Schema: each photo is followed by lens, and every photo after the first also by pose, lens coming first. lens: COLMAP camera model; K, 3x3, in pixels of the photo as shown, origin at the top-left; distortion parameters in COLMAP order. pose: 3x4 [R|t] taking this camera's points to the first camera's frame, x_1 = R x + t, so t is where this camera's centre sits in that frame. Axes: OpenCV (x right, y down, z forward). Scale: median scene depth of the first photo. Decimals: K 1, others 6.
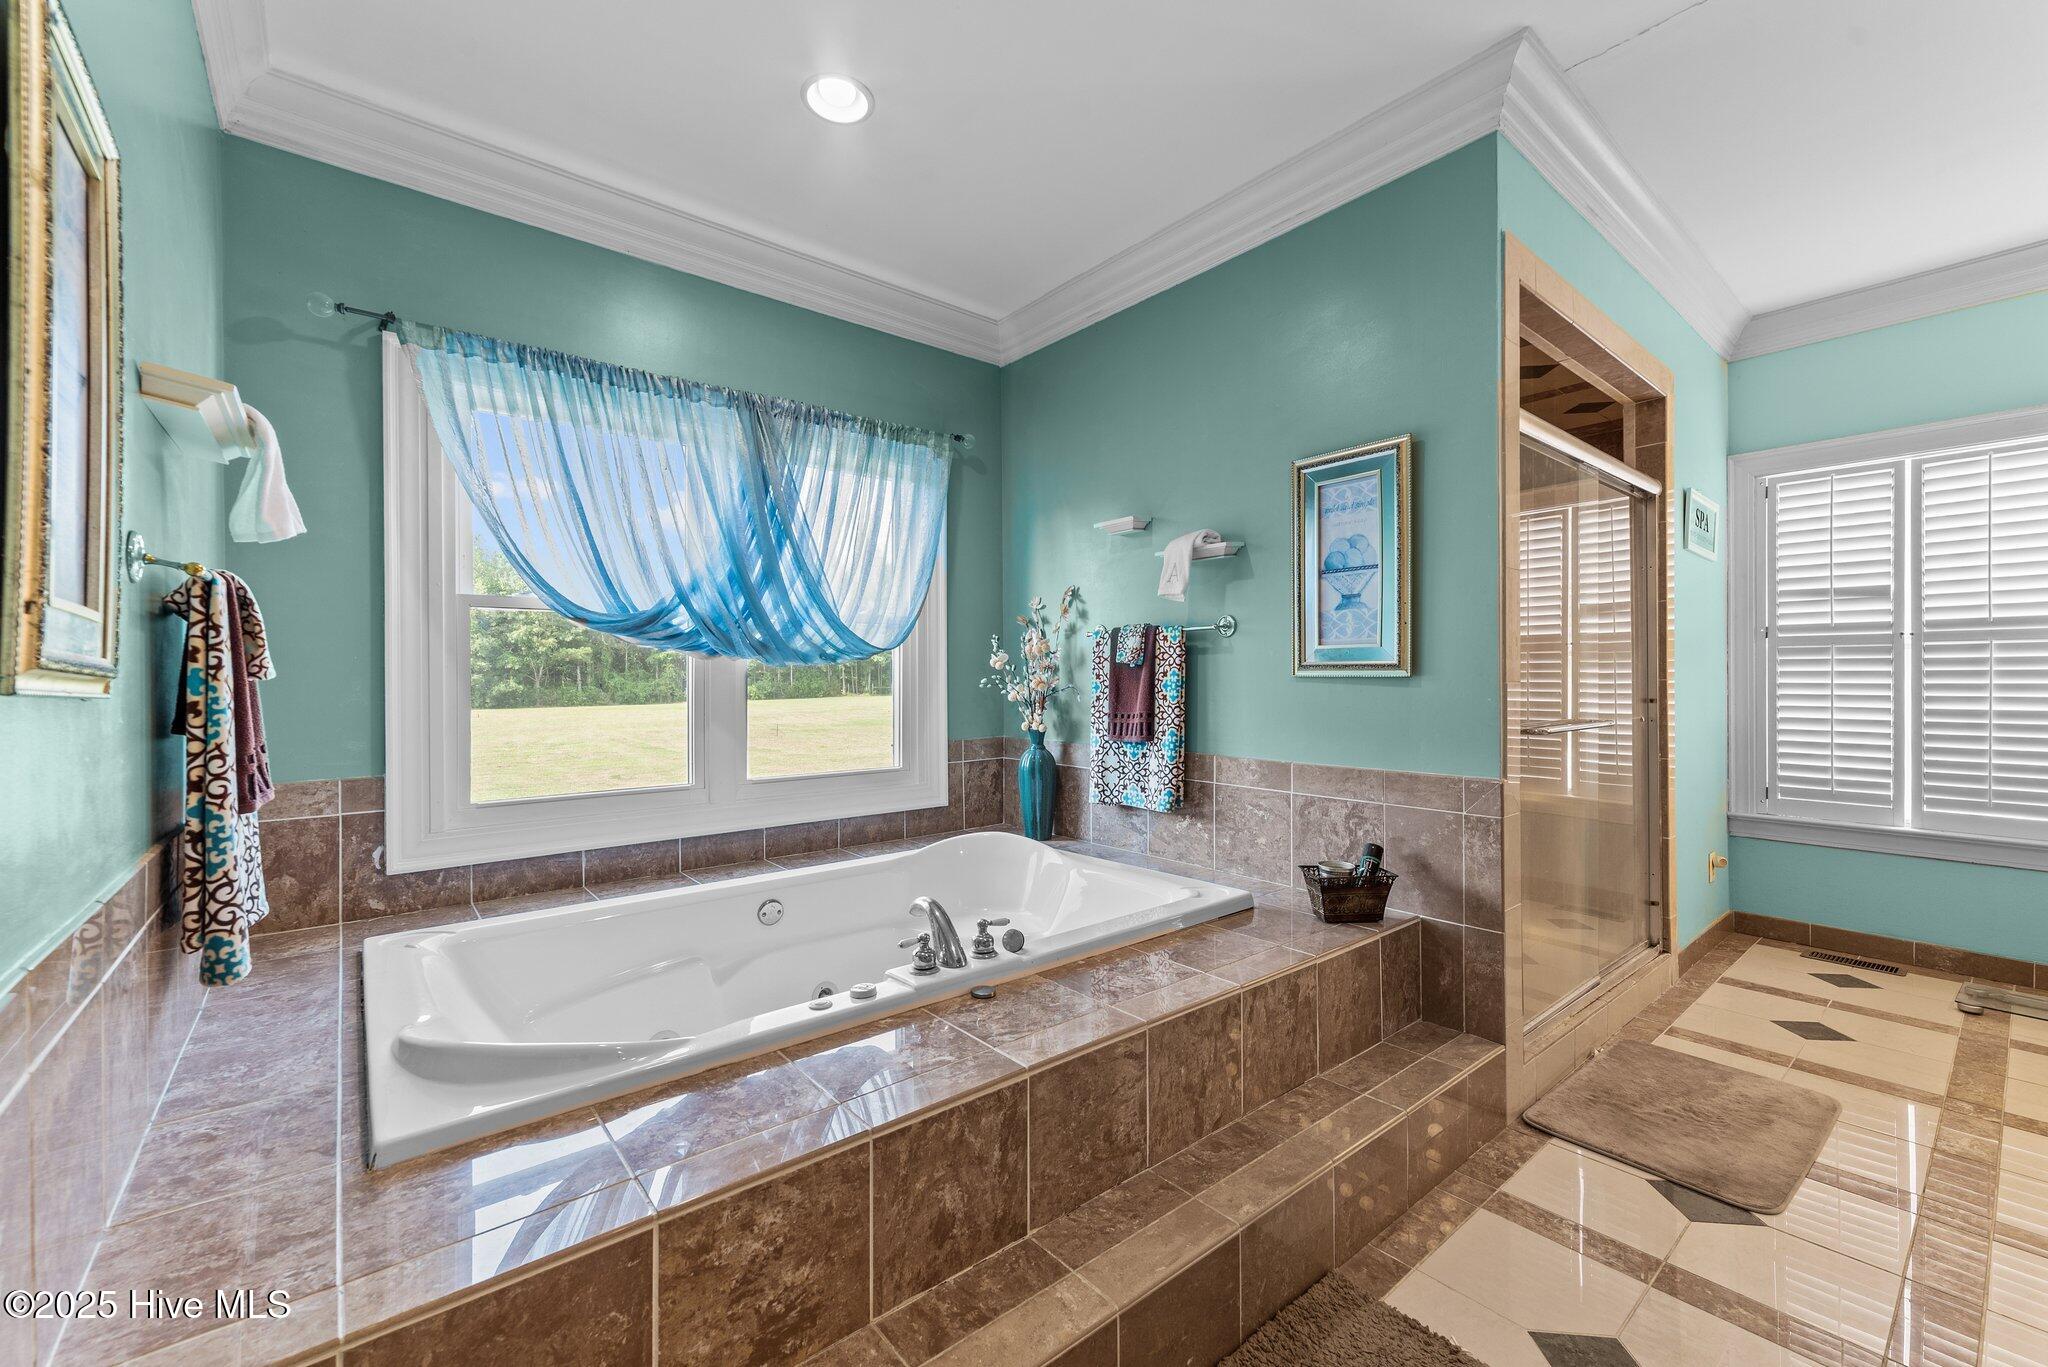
lens RADIAL K [[826.4, 0, 1024.0], [0, 826.4, 683.5], [0, 0, 1]] dist [0.002569, 0.000143]
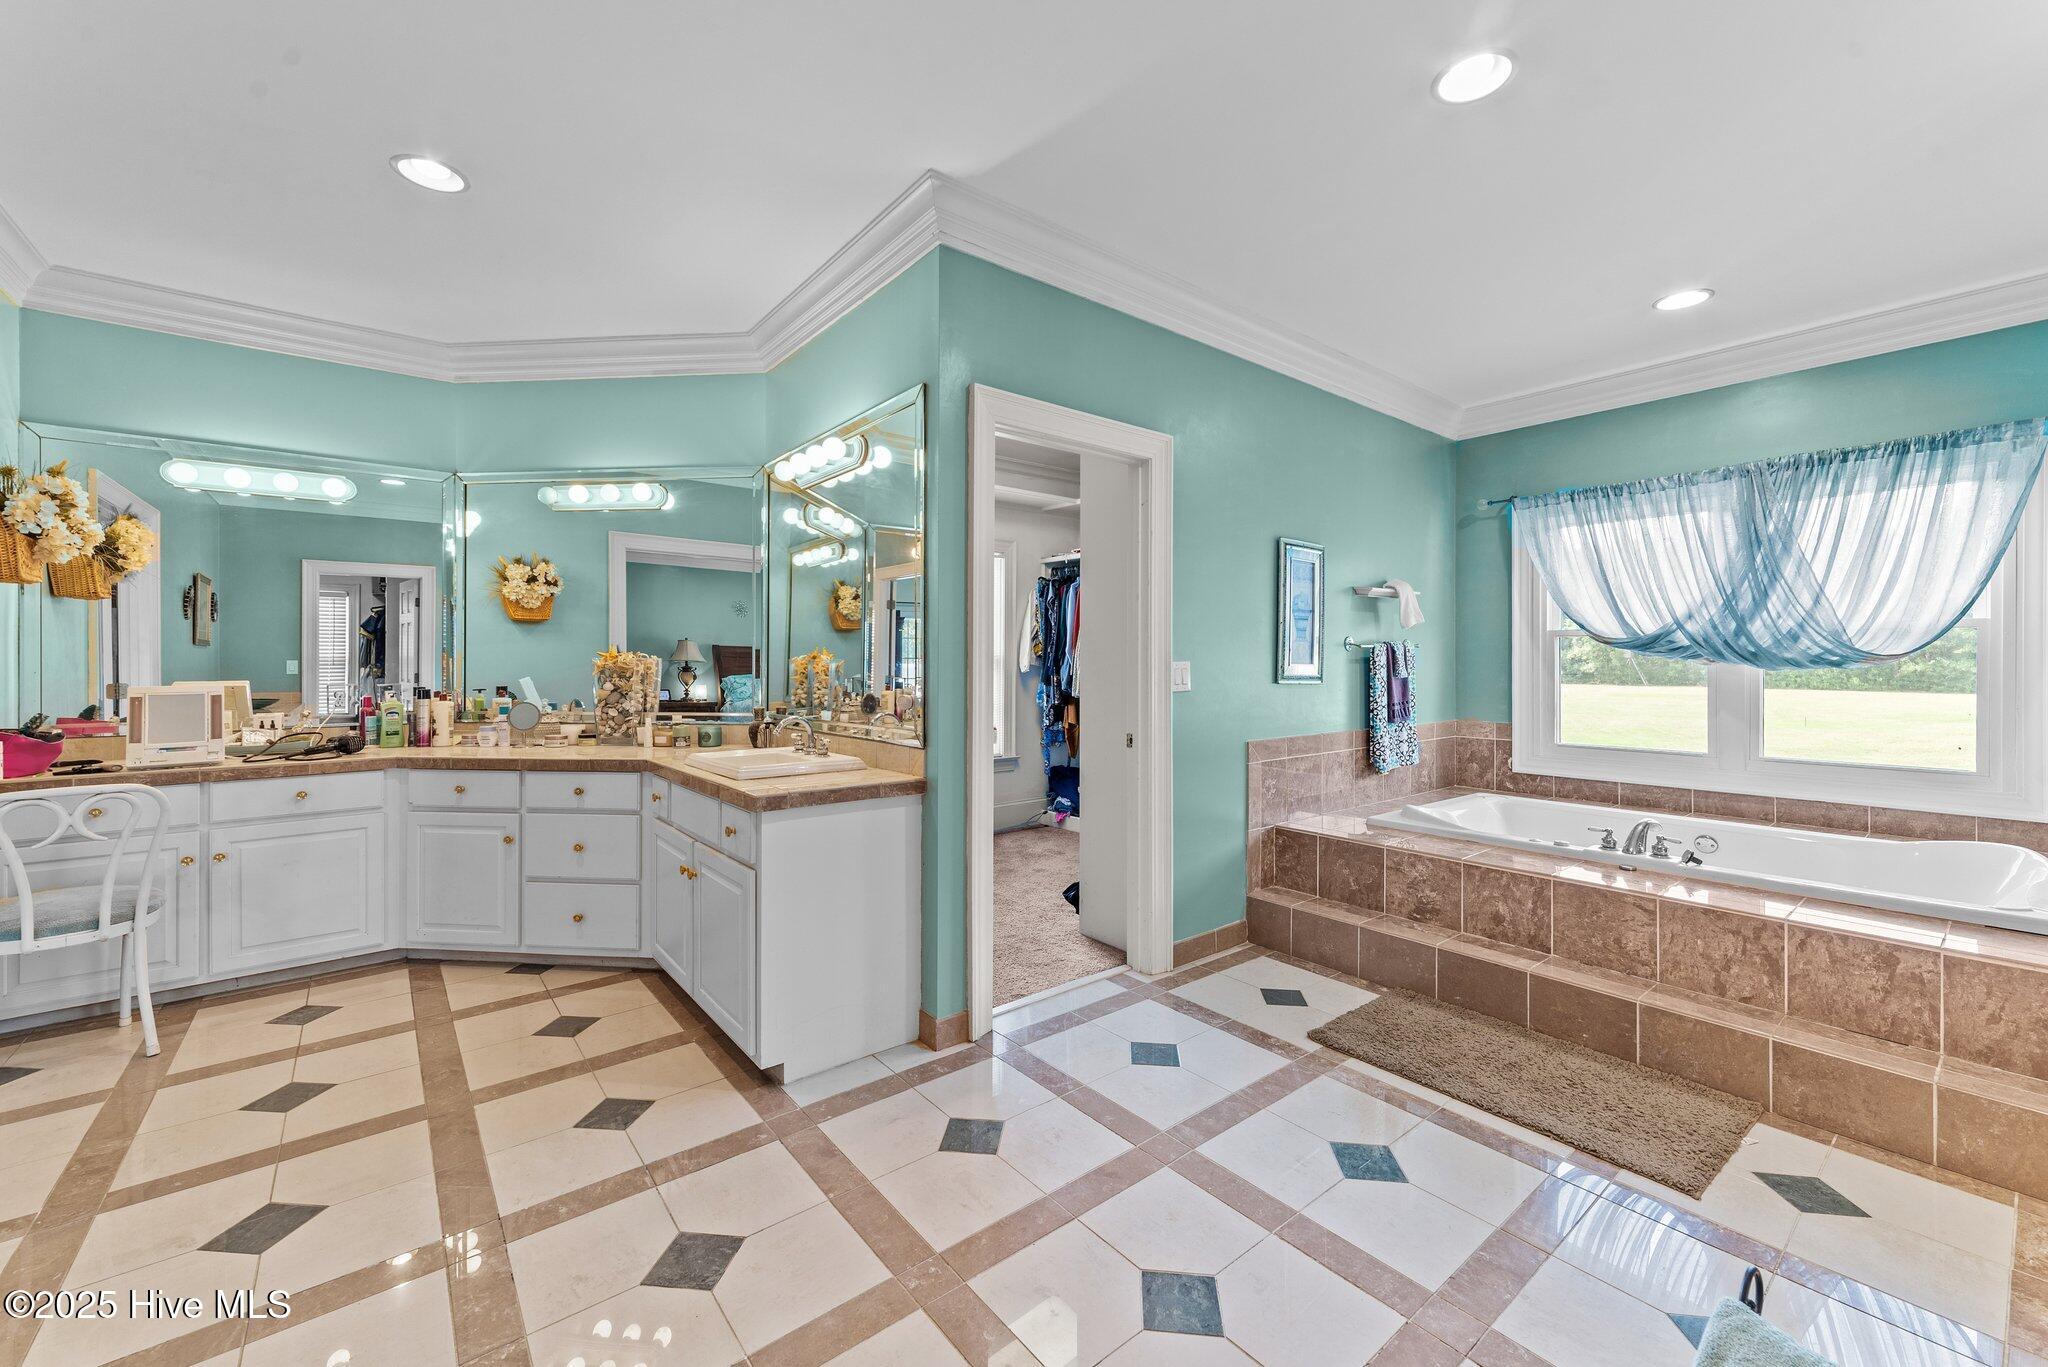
lens RADIAL K [[812.1, 0, 1024.0], [0, 812.1, 683.5], [0, 0, 1]] dist [0.000220, 0.000059]
pose [[0.000064, 0.033335, -0.999444, 1.218416], [-0.004244, 0.999435, 0.033335, -0.046557], [0.999991, 0.004240, 0.000206, -0.197360]]
